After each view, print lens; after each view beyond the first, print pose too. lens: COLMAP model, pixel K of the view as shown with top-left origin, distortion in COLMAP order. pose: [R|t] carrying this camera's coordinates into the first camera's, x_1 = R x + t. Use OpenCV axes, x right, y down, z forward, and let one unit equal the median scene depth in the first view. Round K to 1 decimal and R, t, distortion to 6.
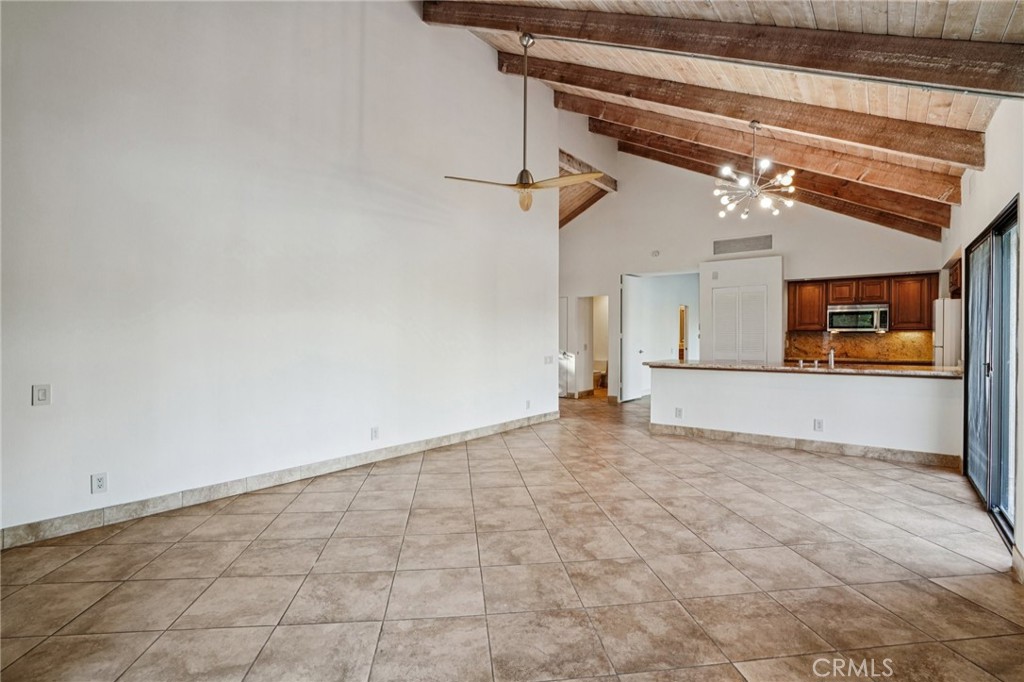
lens RADIAL K [[479.2, 0, 504.1], [0, 479.2, 338.1], [0, 0, 1]] dist [-0.050178, 0.016337]
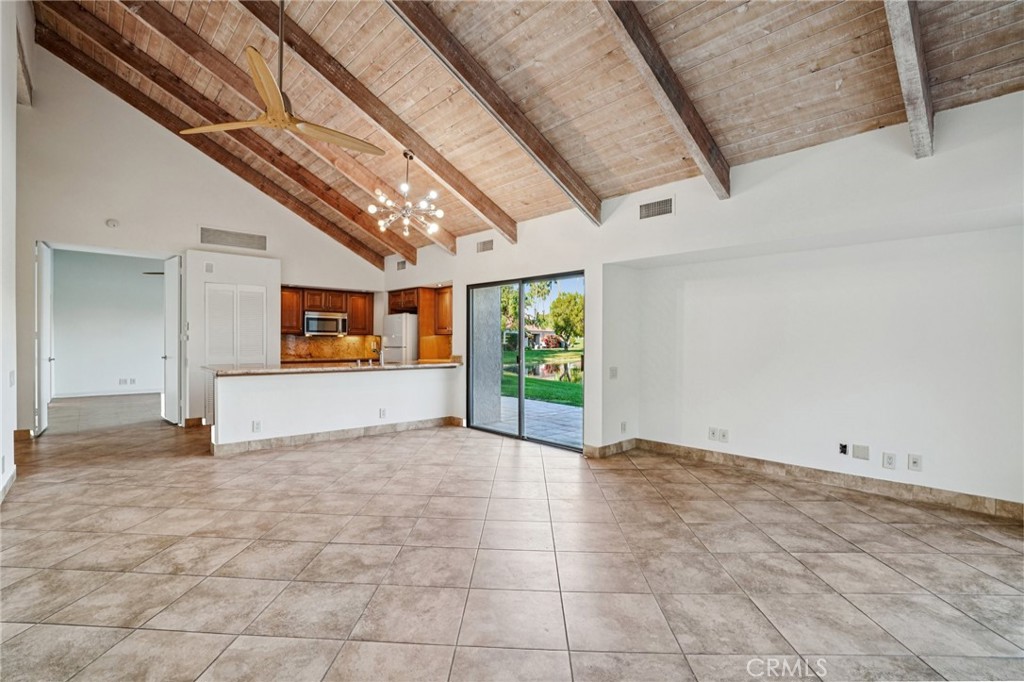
lens RADIAL K [[479.2, 0, 505.1], [0, 479.2, 346.1], [0, 0, 1]] dist [-0.050178, 0.016337]
pose [[0.154315, -0.007381, 0.987994, -0.373309], [-0.002875, 0.999965, 0.007920, 0.003421], [-0.988018, -0.004063, 0.154288, 0.378133]]
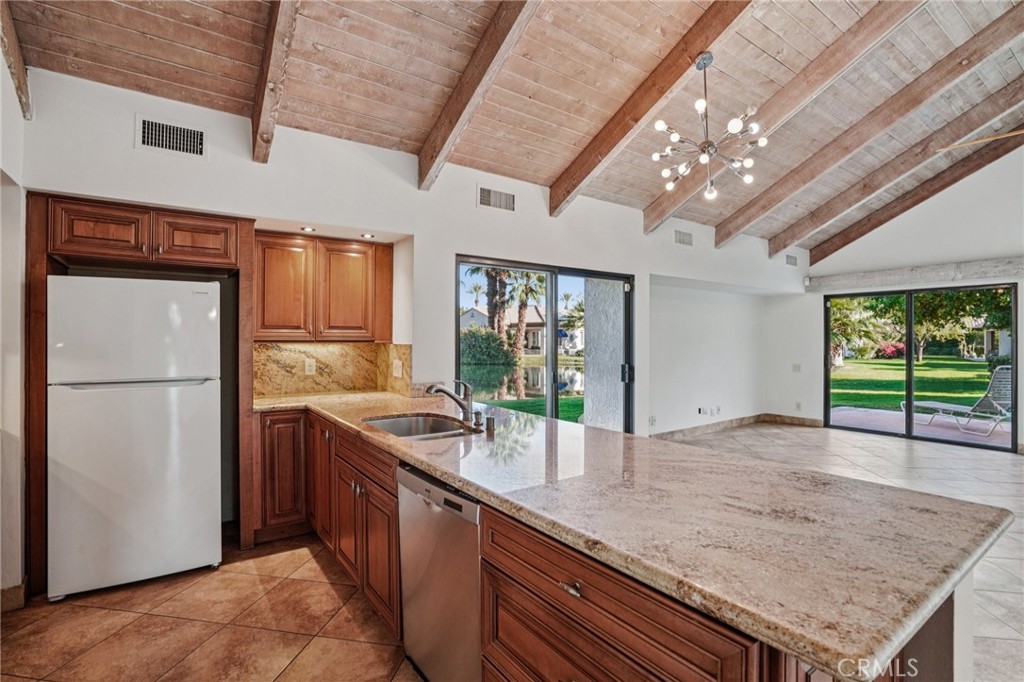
lens RADIAL K [[479.2, 0, 509.3], [0, 479.2, 339.0], [0, 0, 1]] dist [-0.050178, 0.016337]
pose [[-0.963570, 0.000402, 0.267456, 0.406415], [0.000950, 0.999998, 0.001919, -0.019204], [-0.267454, 0.002103, -0.963568, 1.141011]]
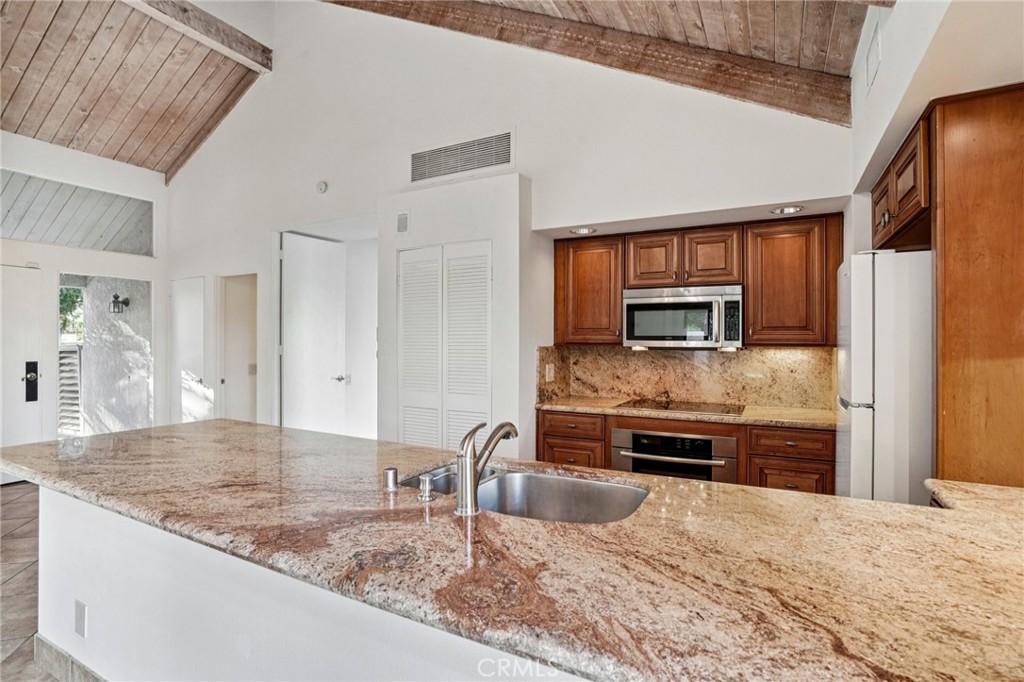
lens RADIAL K [[502.0, 0, 508.2], [0, 502.0, 333.4], [0, 0, 1]] dist [-0.039226, 0.001859]
pose [[0.980167, 0.007997, 0.198013, 0.515243], [-0.003232, 0.999698, -0.024372, -0.015839], [-0.198148, 0.023248, 0.979896, 0.584432]]
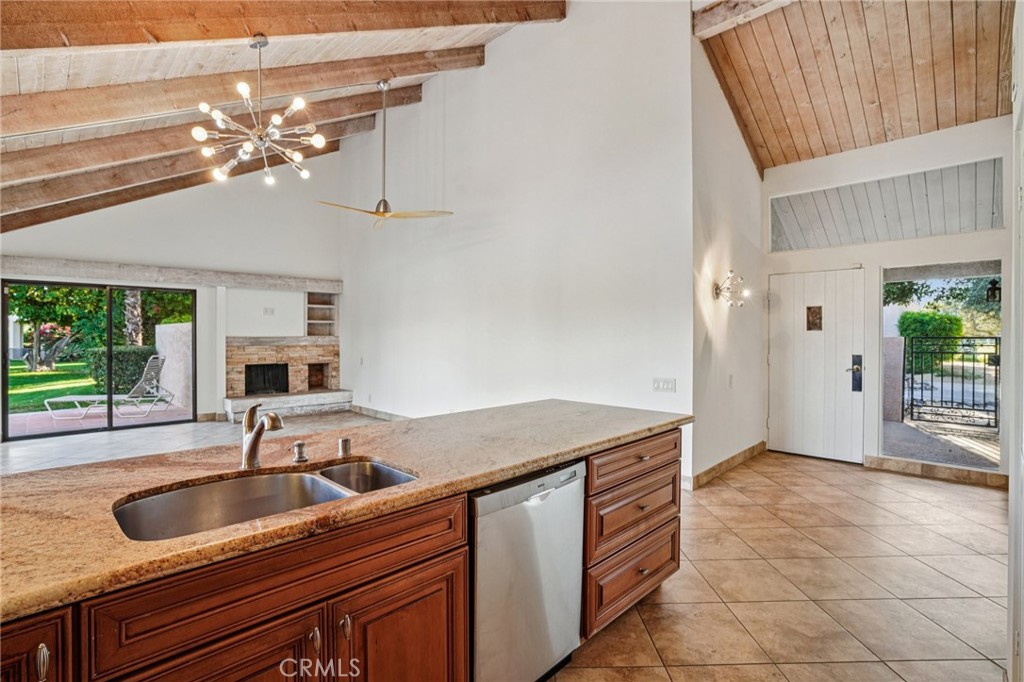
lens RADIAL K [[479.2, 0, 507.5], [0, 479.2, 336.4], [0, 0, 1]] dist [-0.050178, 0.016337]
pose [[-0.098813, 0.005427, -0.995091, 0.757665], [-0.005635, 0.999966, 0.006013, -0.020341], [0.995090, 0.006202, -0.098779, 0.925156]]
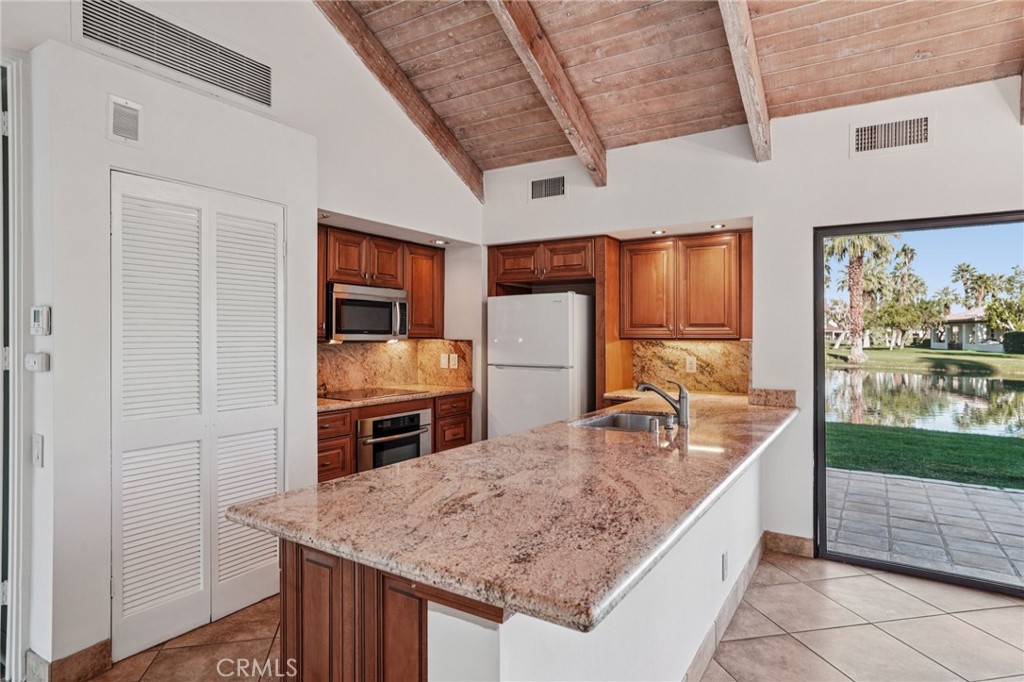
lens RADIAL K [[570.6, 0, 507.2], [0, 570.6, 330.6], [0, 0, 1]] dist [-0.019447, 0.012885]
pose [[-0.121909, 0.010445, 0.992486, 0.137478], [0.001514, 0.999945, -0.010338, -0.018947], [-0.992540, 0.000243, -0.121918, 0.955747]]
